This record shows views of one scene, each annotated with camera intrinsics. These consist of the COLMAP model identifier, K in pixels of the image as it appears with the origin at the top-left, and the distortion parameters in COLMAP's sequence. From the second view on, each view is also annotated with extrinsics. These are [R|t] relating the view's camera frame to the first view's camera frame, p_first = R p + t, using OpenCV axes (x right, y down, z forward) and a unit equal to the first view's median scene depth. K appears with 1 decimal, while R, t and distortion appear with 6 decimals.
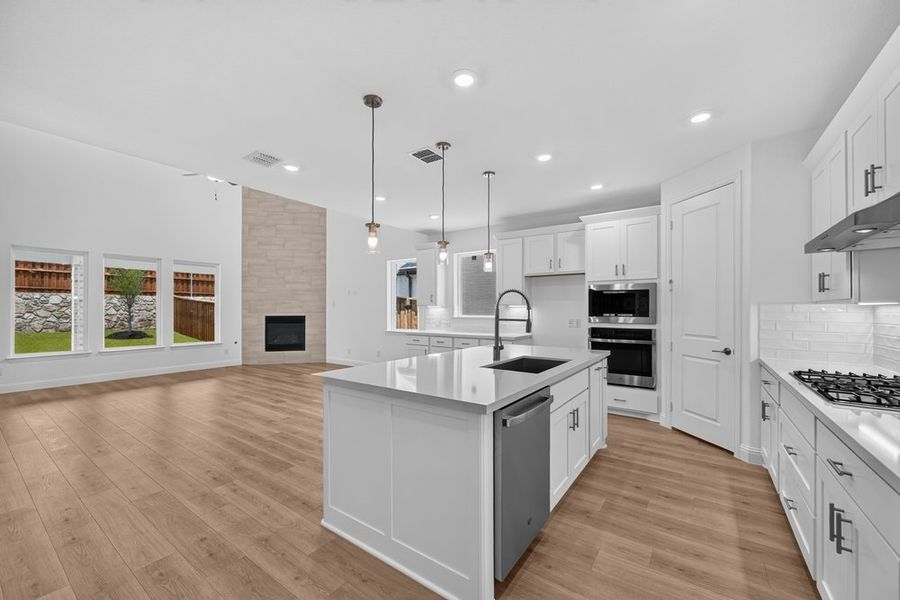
lens RADIAL K [[355.9, 0, 451.0], [0, 355.9, 304.5], [0, 0, 1]] dist [0.007063, 0.000075]
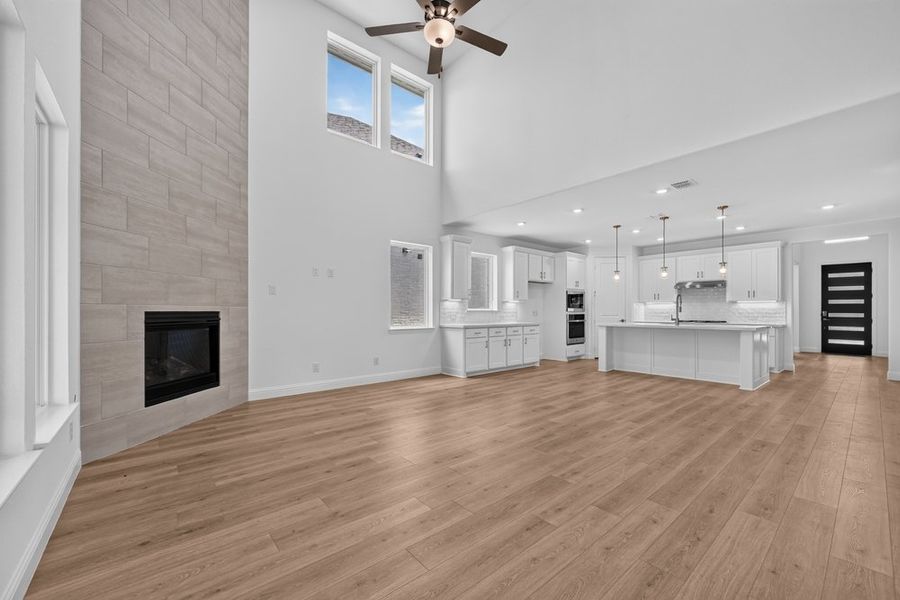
lens RADIAL K [[355.9, 0, 451.3], [0, 355.9, 308.8], [0, 0, 1]] dist [0.007063, 0.000075]
pose [[0.249554, 0.004910, 0.968349, -0.811198], [-0.013894, 0.999902, -0.001489, 0.025131], [-0.968261, -0.013083, 0.249597, 0.604767]]
